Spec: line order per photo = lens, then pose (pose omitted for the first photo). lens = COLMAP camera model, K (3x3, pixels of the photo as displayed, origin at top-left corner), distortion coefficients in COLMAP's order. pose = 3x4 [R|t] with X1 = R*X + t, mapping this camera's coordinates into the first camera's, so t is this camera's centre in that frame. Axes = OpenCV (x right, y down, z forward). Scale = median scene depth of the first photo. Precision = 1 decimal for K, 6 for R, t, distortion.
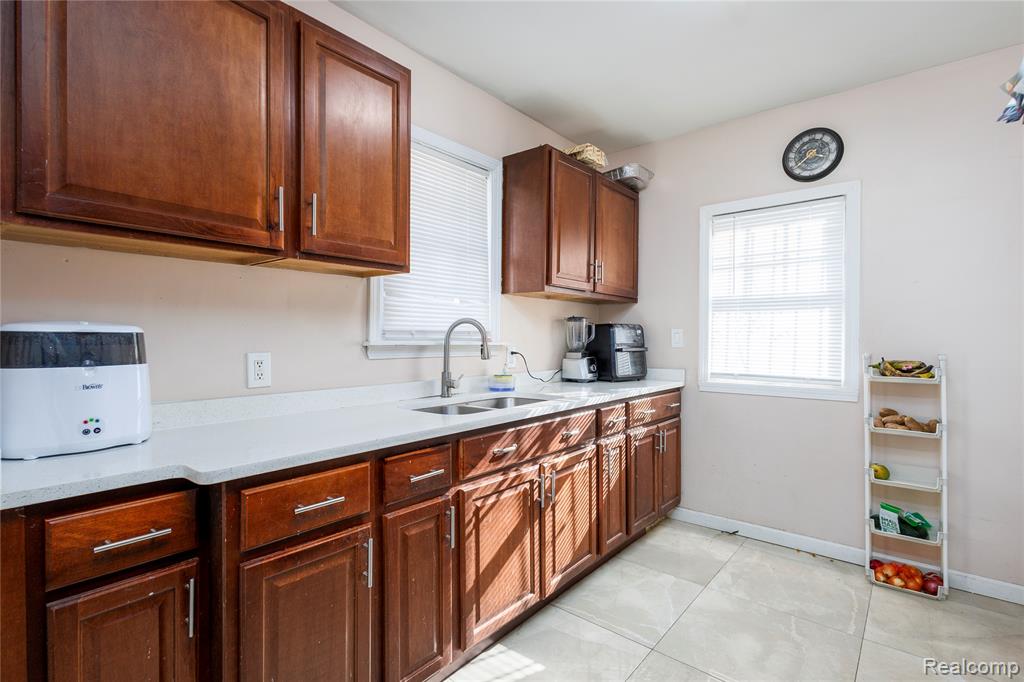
lens RADIAL K [[478.0, 0, 512.1], [0, 478.0, 342.6], [0, 0, 1]] dist [0.005168, -0.001403]
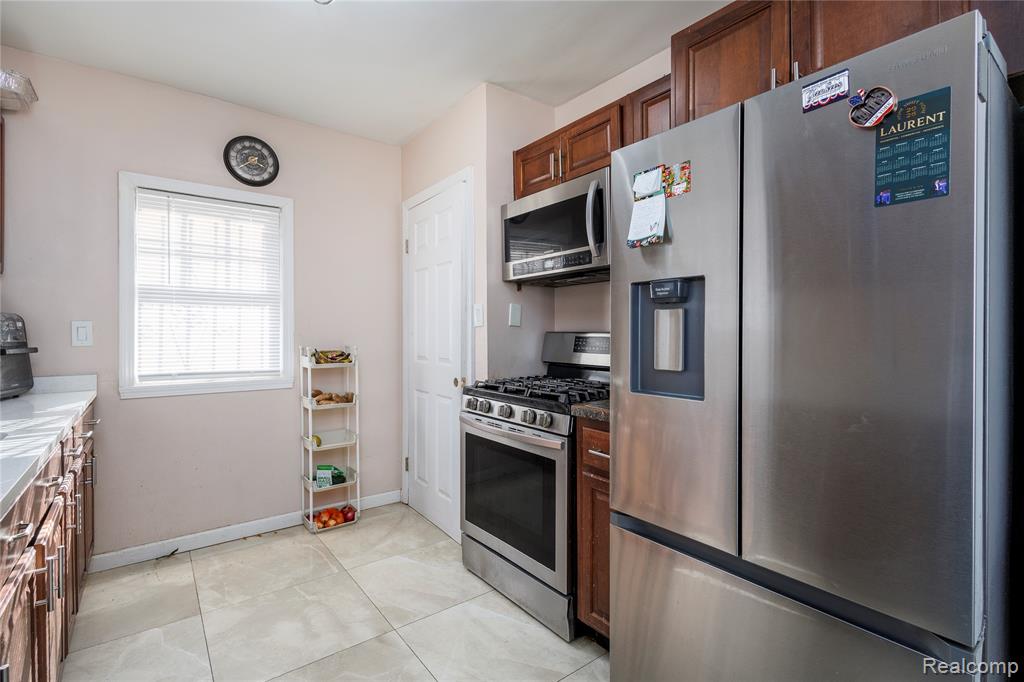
lens RADIAL K [[478.0, 0, 512.0], [0, 478.0, 334.9], [0, 0, 1]] dist [0.005168, -0.001403]
pose [[0.218676, -0.006823, 0.975774, -0.295328], [0.010379, 0.999935, 0.004666, -0.004855], [-0.975742, 0.009107, 0.218733, 0.212312]]
